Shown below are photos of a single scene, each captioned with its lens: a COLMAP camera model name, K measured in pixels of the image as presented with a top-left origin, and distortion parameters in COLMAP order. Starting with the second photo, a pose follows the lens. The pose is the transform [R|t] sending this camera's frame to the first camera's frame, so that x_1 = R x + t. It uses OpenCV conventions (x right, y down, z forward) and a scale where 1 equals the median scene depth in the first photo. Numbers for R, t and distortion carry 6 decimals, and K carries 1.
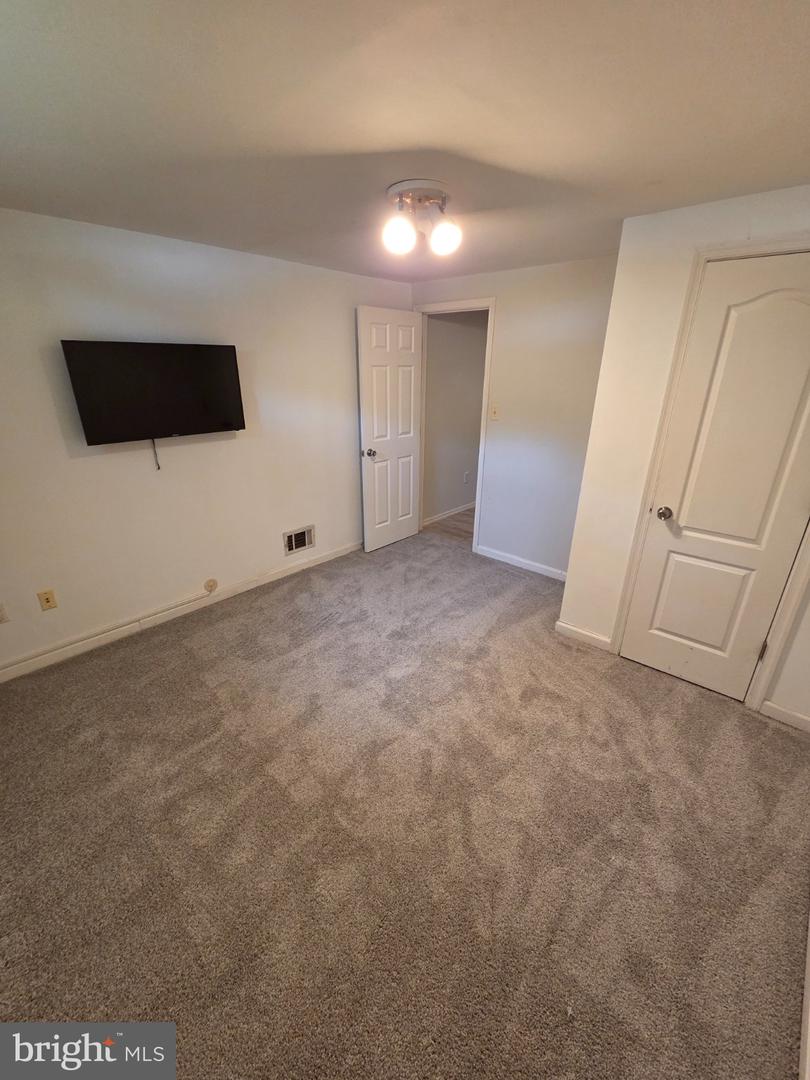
lens RADIAL K [[442.8, 0, 406.2], [0, 442.8, 537.9], [0, 0, 1]] dist [0.000078, 0.000180]
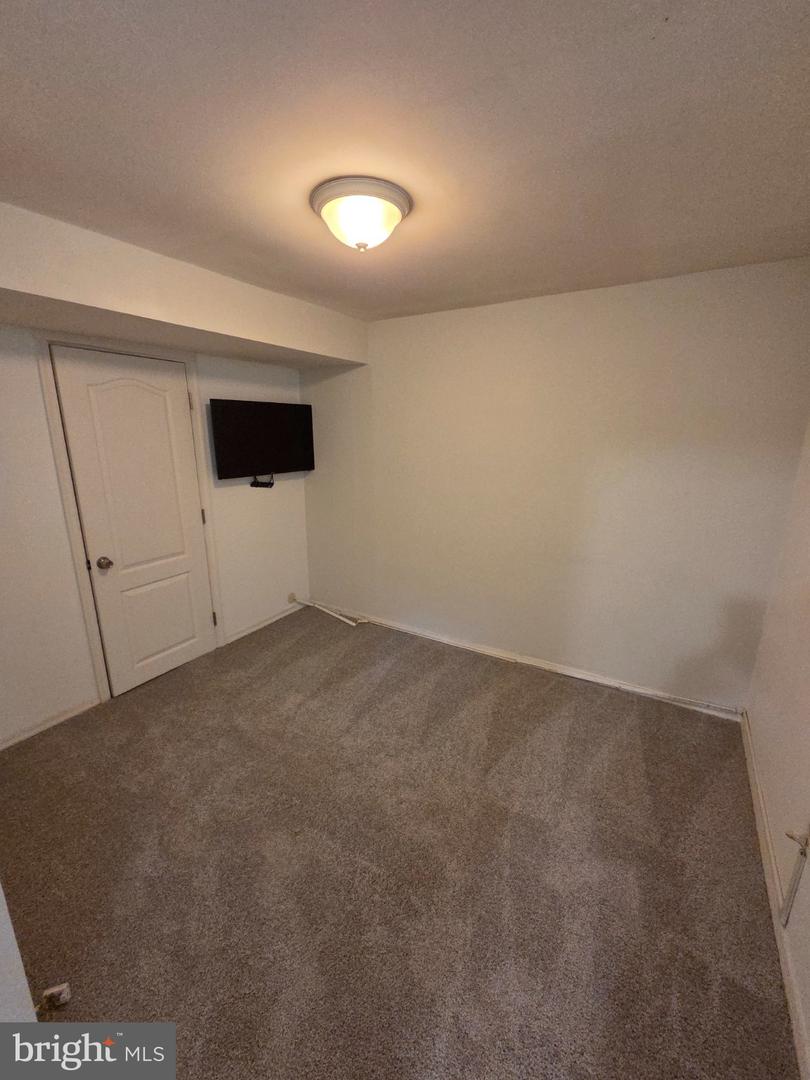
lens RADIAL K [[442.8, 0, 406.2], [0, 442.8, 537.9], [0, 0, 1]] dist [0.000078, 0.000180]
pose [[-0.182140, -0.253668, 0.949988, -0.605829], [0.348103, 0.886943, 0.303574, -0.198009], [-0.919592, 0.385987, -0.073245, 0.439248]]
